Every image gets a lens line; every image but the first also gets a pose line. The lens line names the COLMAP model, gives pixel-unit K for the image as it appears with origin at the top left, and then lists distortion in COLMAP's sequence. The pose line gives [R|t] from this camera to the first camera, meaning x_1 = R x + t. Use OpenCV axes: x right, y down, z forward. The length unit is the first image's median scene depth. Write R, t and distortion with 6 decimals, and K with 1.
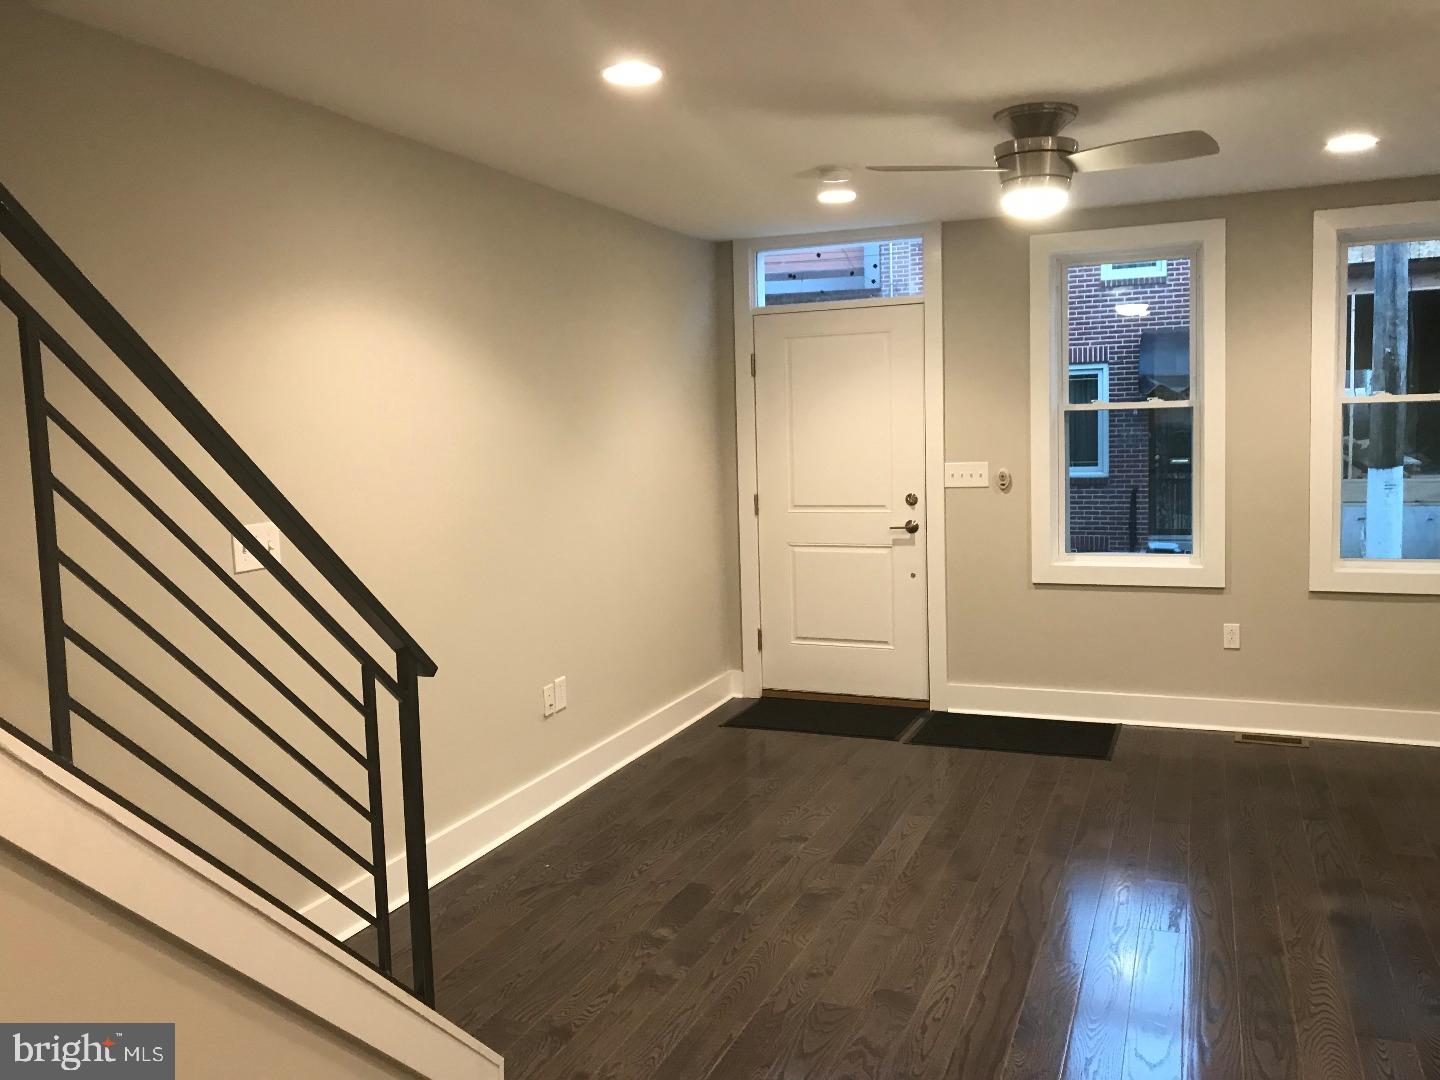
lens RADIAL K [[1182.8, 0, 719.2], [0, 1182.8, 538.5], [0, 0, 1]] dist [0.019515, -0.011511]
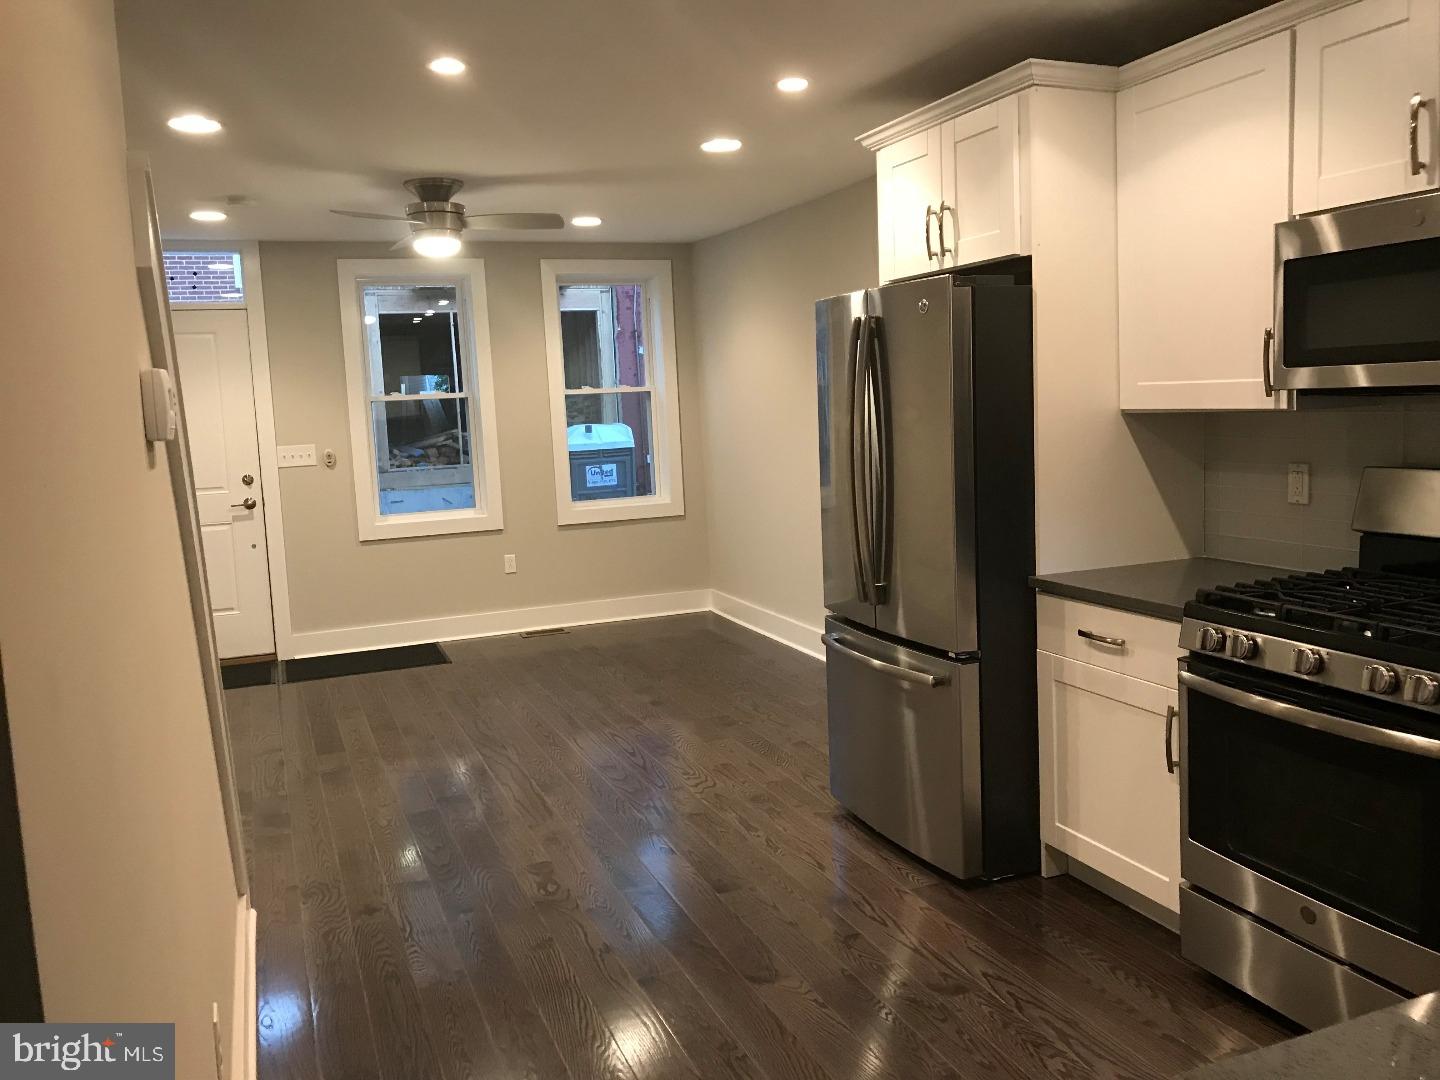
lens RADIAL K [[1182.8, 0, 719.8], [0, 1182.8, 541.3], [0, 0, 1]] dist [0.019515, -0.011511]
pose [[0.722969, -0.090176, 0.684970, -0.318326], [0.091989, 0.995182, 0.033923, 0.031205], [-0.684729, 0.038484, 0.727781, -0.157910]]
